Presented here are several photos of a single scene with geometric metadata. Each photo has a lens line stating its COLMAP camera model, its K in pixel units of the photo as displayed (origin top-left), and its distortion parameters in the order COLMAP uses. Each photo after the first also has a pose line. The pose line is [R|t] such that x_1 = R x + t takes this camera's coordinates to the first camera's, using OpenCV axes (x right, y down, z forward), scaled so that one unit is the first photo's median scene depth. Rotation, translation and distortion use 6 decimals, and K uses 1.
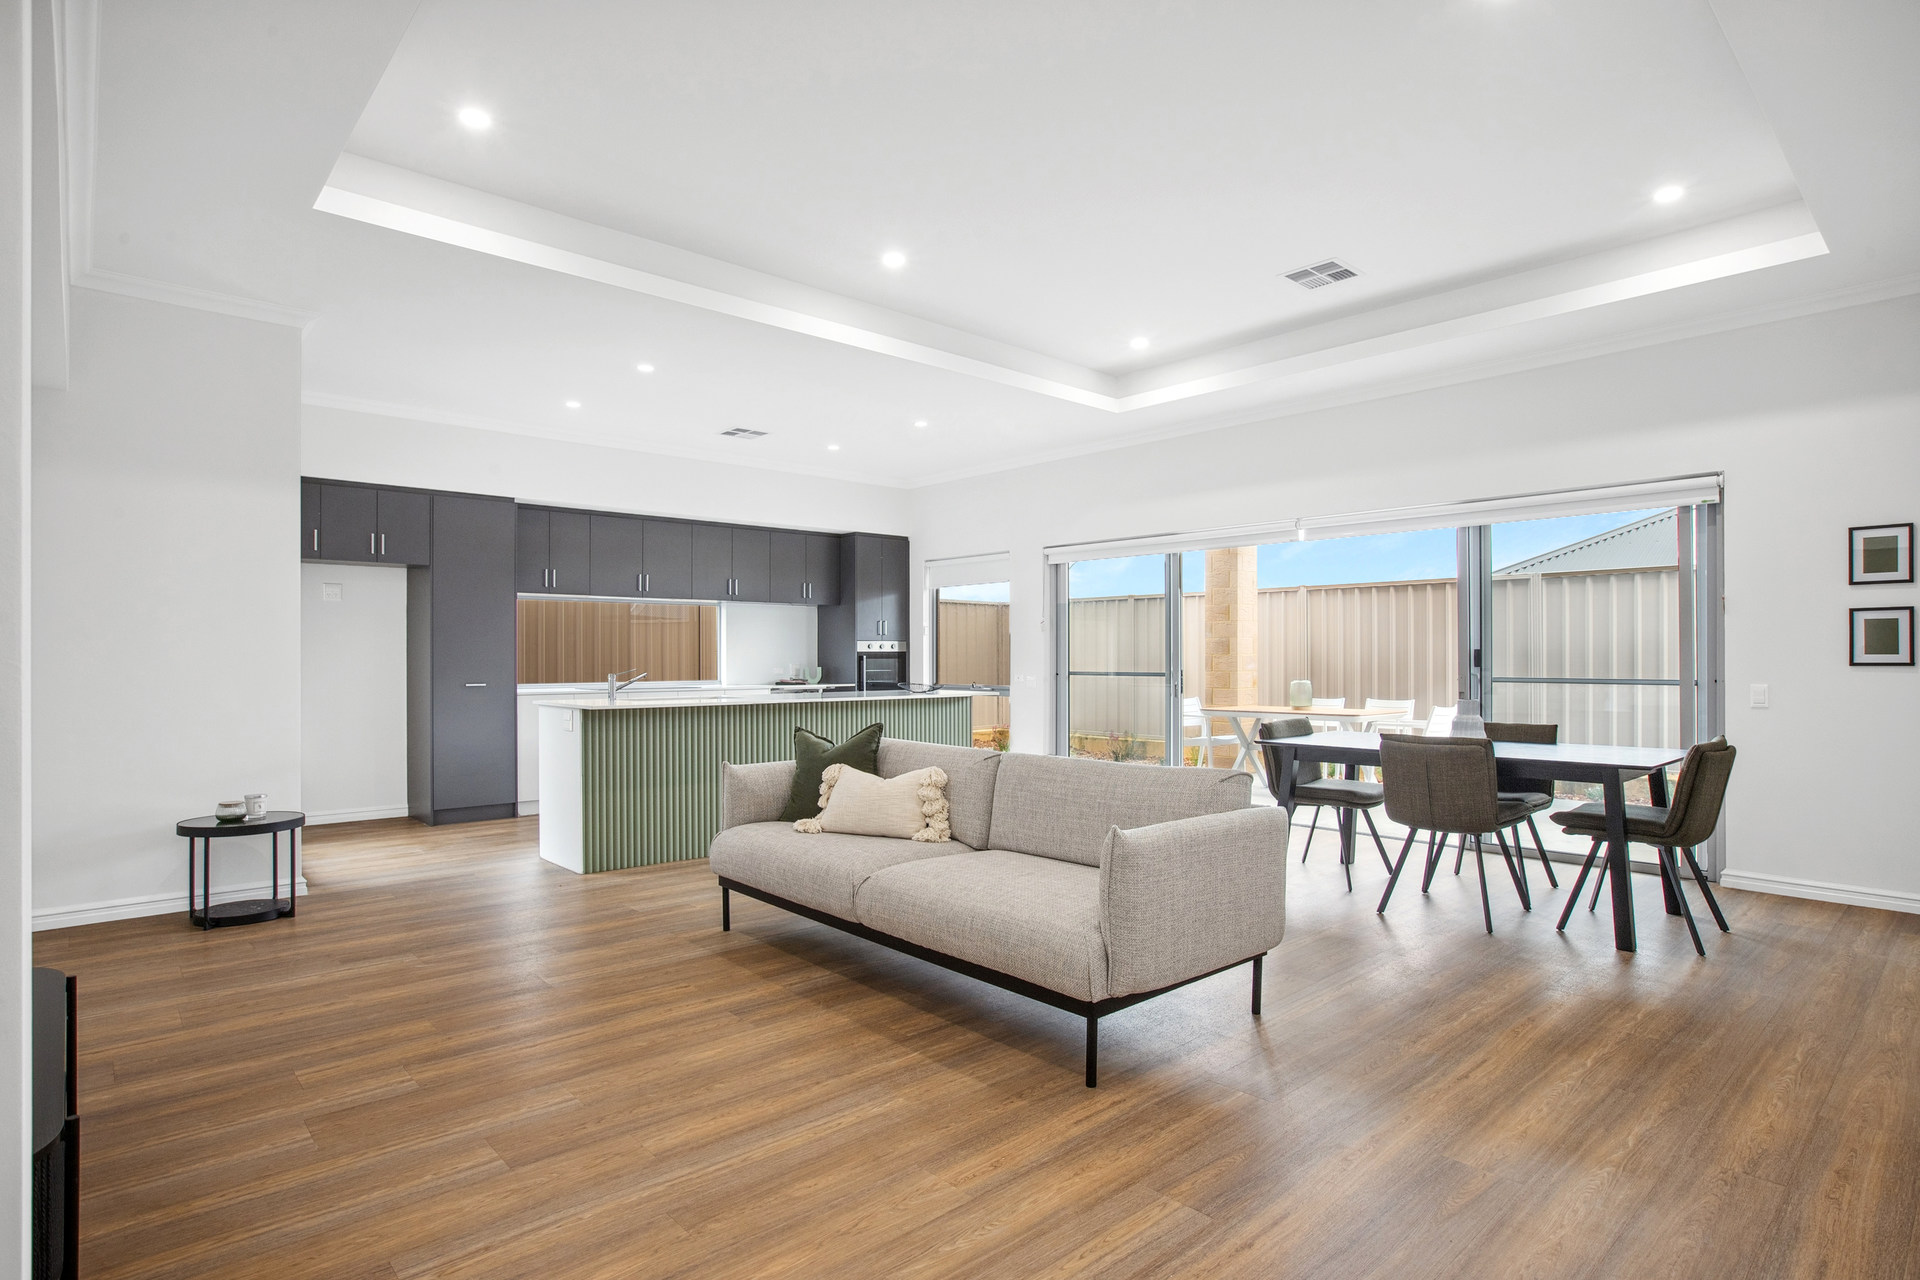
lens RADIAL K [[970.3, 0, 971.2], [0, 970.3, 659.3], [0, 0, 1]] dist [-0.023628, 0.000818]
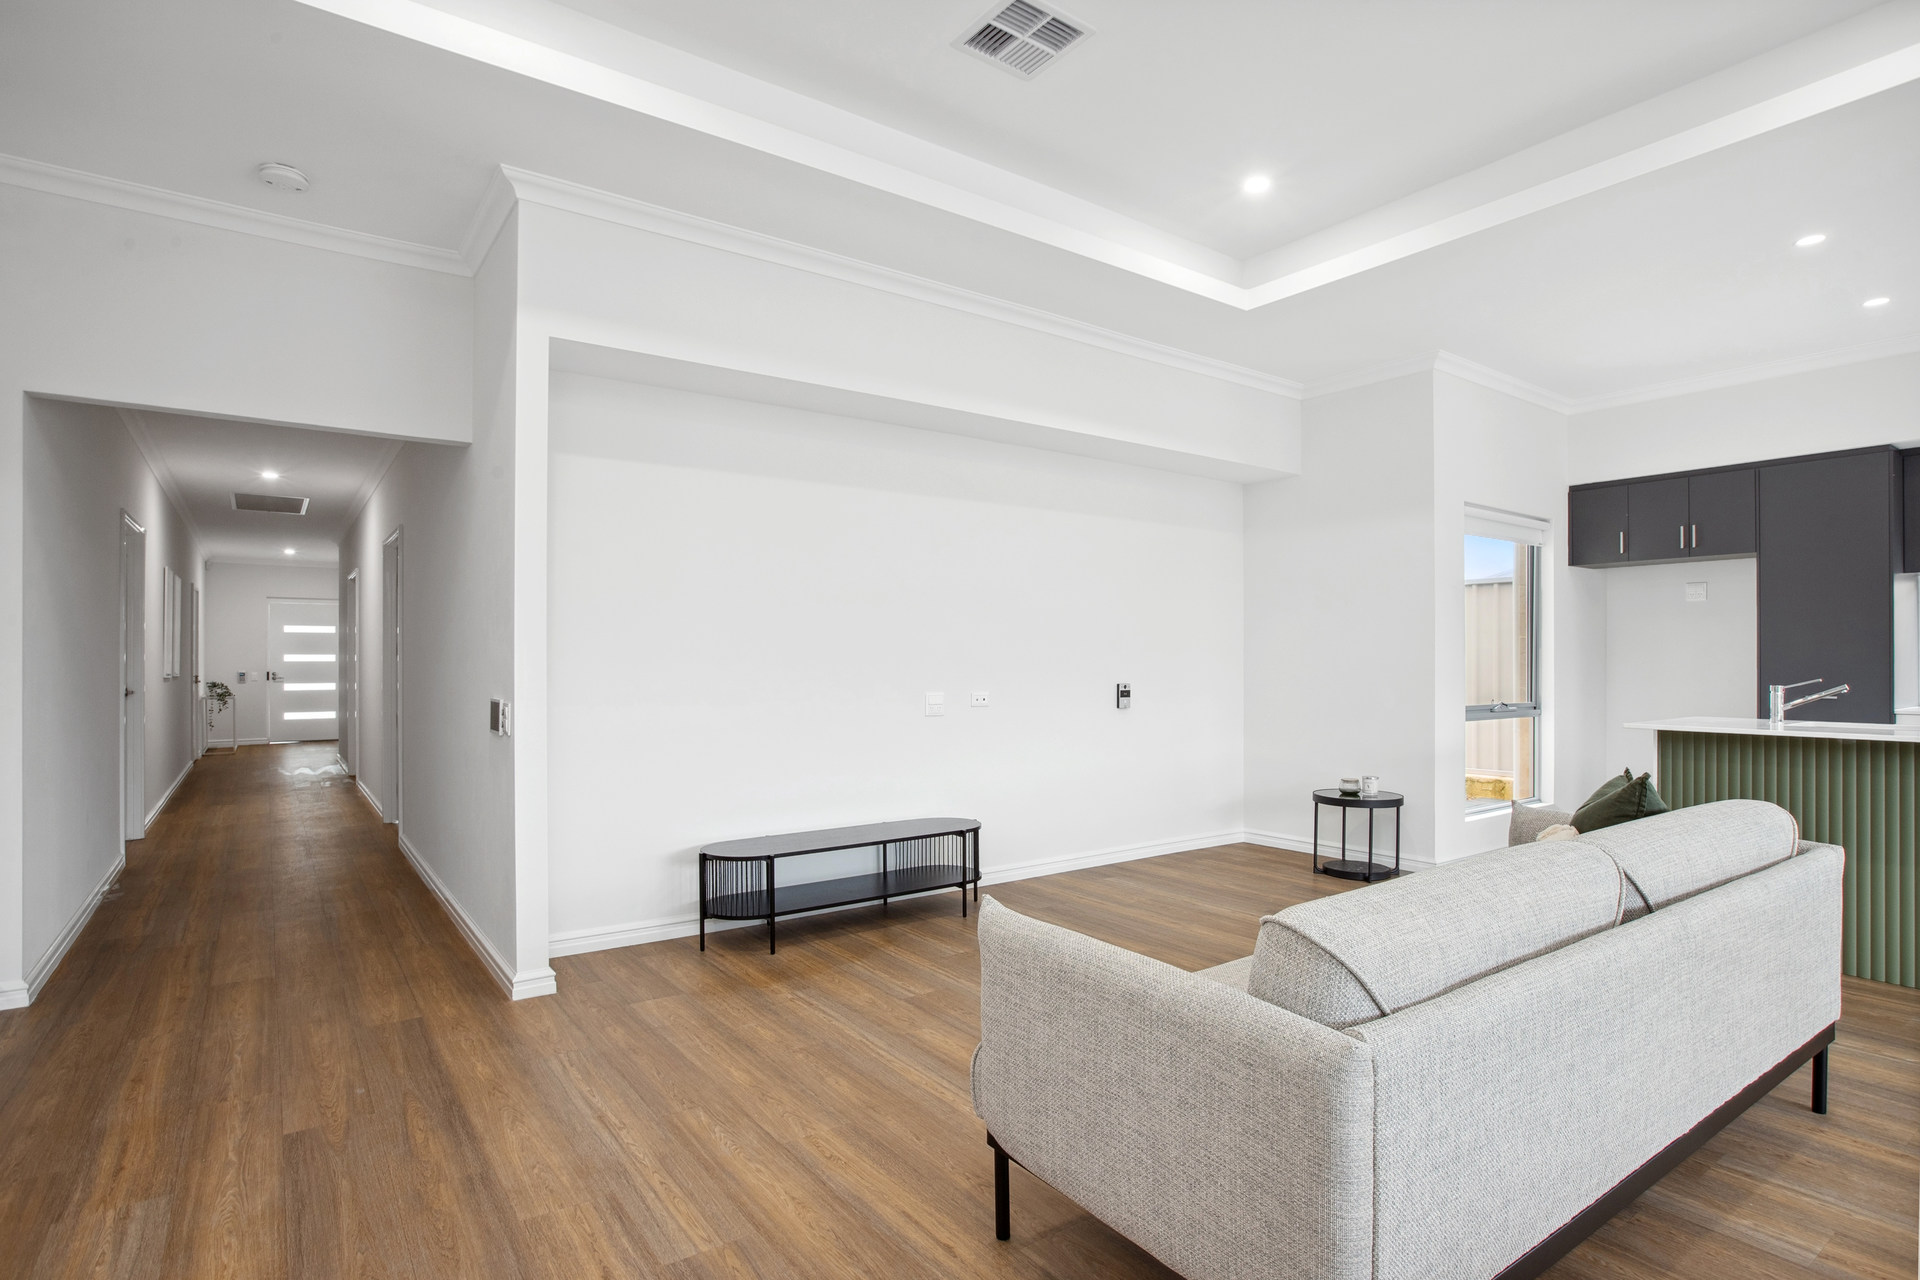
lens RADIAL K [[970.3, 0, 971.2], [0, 970.3, 659.3], [0, 0, 1]] dist [-0.023628, 0.000818]
pose [[-0.100476, -0.003234, -0.994934, 0.547042], [0.000042, 0.999995, -0.003254, -0.002766], [0.994939, -0.000369, -0.100476, 0.660109]]
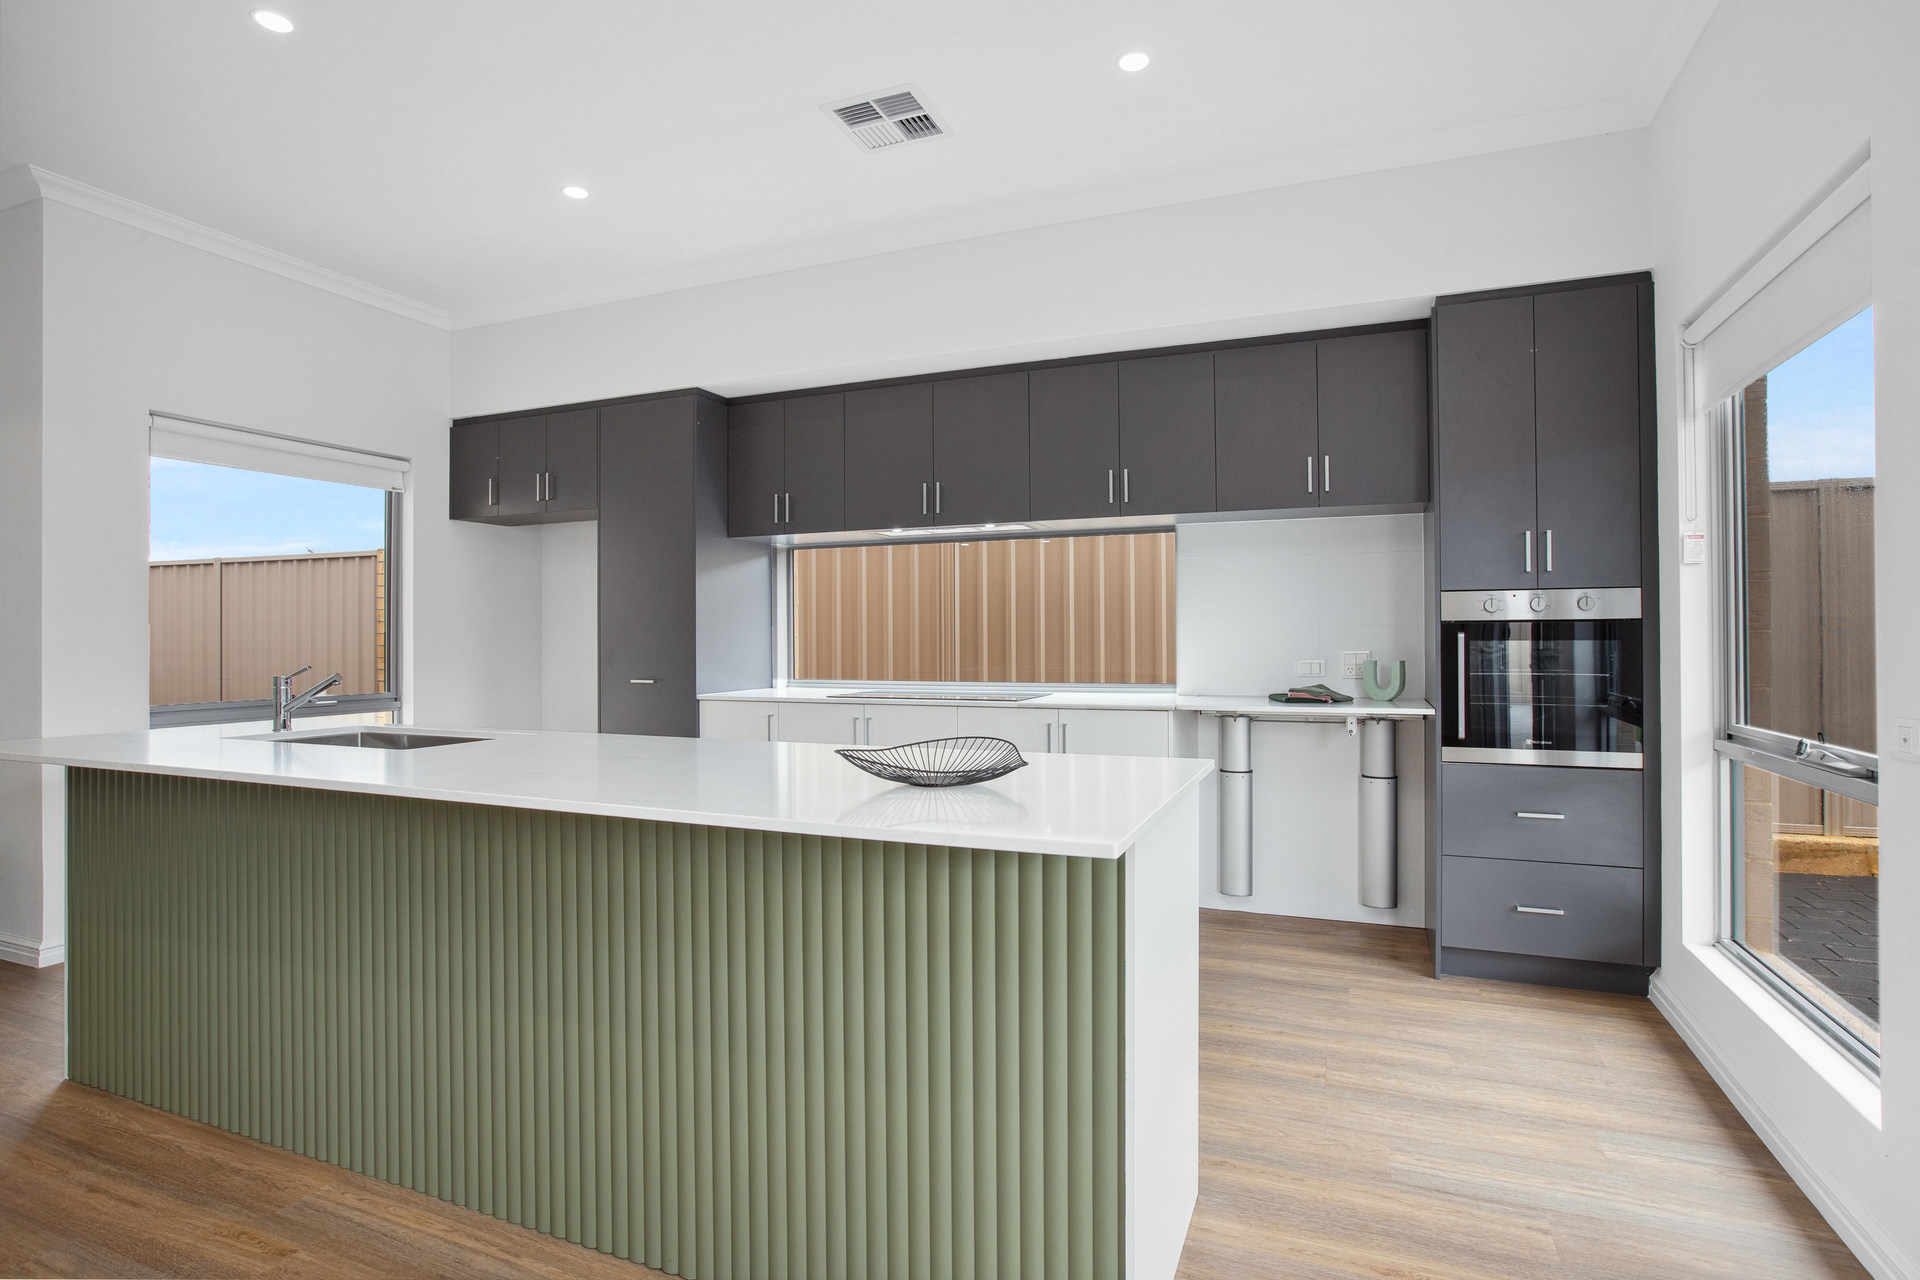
lens RADIAL K [[967.3, 0, 960.0], [0, 967.3, 640.0], [0, 0, 1]] dist [-0.002096, -0.000261]
pose [[0.410823, 0.000353, -0.911715, 0.322373], [0.004271, 0.999988, 0.002312, -0.004854], [0.911705, -0.004844, 0.410817, 1.491924]]
